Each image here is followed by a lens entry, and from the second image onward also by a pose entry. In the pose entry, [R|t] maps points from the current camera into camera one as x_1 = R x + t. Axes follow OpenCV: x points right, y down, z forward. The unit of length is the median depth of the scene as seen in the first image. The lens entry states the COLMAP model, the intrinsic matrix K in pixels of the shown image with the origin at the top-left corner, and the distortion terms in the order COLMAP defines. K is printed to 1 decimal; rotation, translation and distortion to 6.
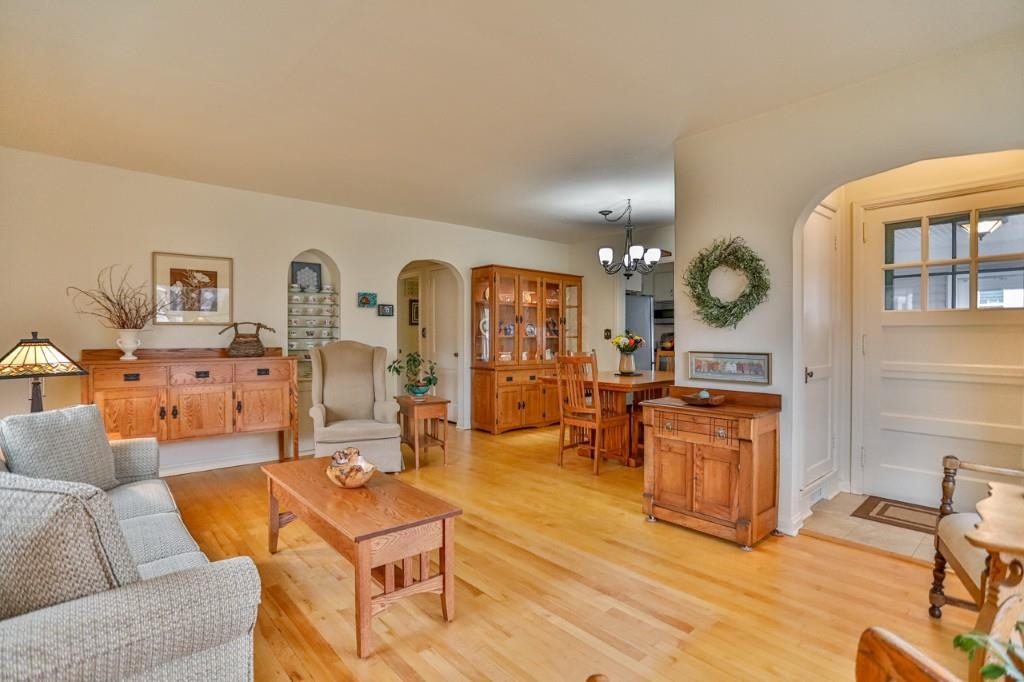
lens RADIAL K [[520.3, 0, 494.5], [0, 520.3, 336.9], [0, 0, 1]] dist [-0.068171, 0.046461]
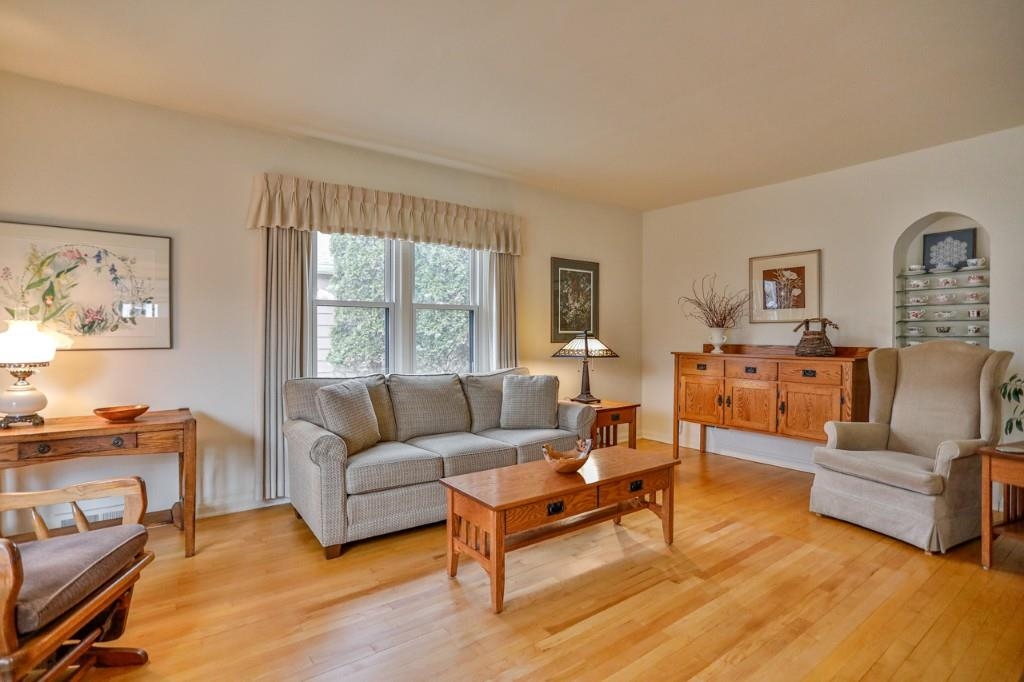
lens RADIAL K [[486.6, 0, 502.6], [0, 486.6, 334.6], [0, 0, 1]] dist [-0.010265, 0.000987]
pose [[-0.063983, 0.002342, -0.997948, 0.427738], [-0.005660, 0.999980, 0.002710, 0.001150], [0.997935, 0.005821, -0.063968, 0.527468]]
